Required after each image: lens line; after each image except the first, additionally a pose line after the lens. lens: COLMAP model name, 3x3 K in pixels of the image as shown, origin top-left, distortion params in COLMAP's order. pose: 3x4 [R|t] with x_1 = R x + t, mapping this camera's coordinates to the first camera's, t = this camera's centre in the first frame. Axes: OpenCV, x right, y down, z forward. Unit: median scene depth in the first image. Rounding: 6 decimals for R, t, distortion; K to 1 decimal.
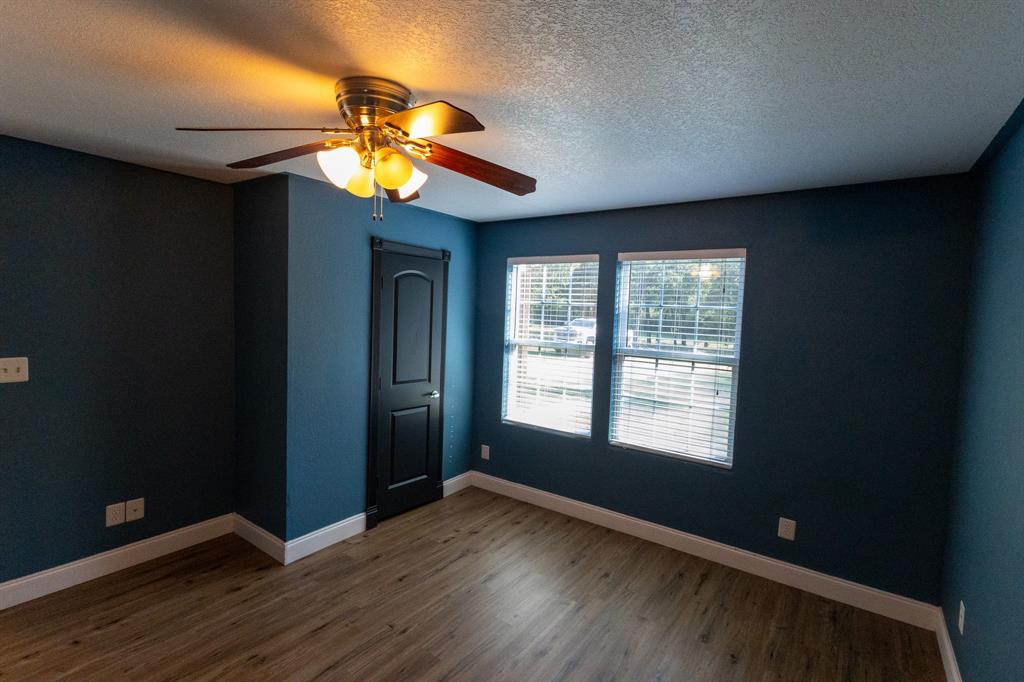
lens RADIAL K [[474.4, 0, 512.0], [0, 474.4, 341.0], [0, 0, 1]] dist [0.003959, 0.000163]
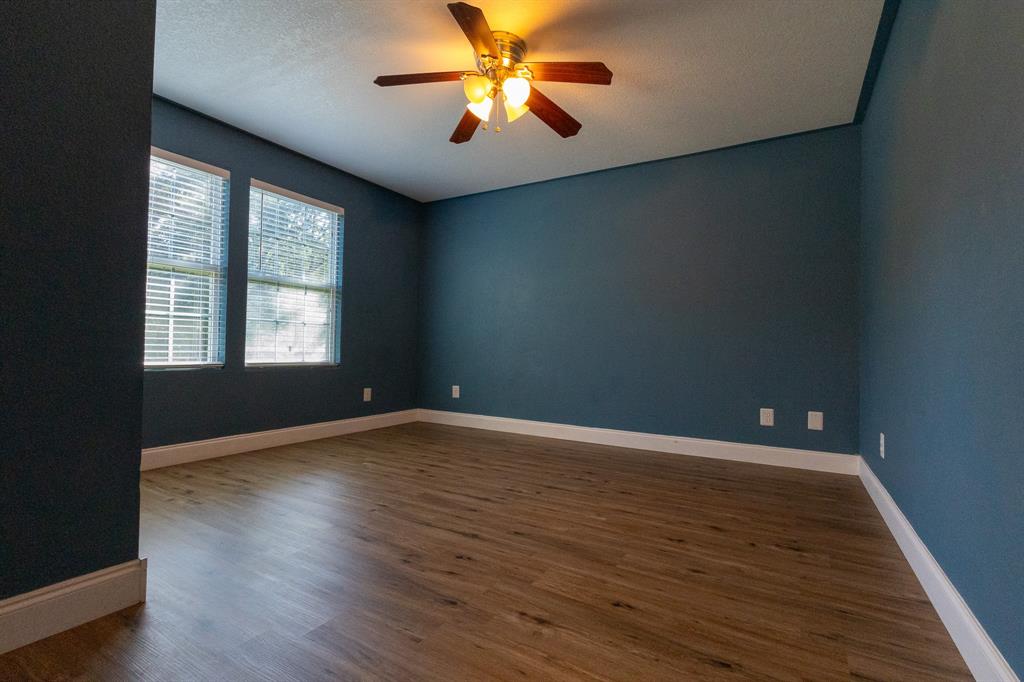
lens RADIAL K [[474.4, 0, 512.0], [0, 474.4, 341.0], [0, 0, 1]] dist [0.003959, 0.000163]
pose [[-0.083551, -0.023600, 0.996224, -0.872494], [0.040231, 0.998825, 0.027036, 0.164818], [-0.995691, 0.042338, -0.082504, 0.546389]]
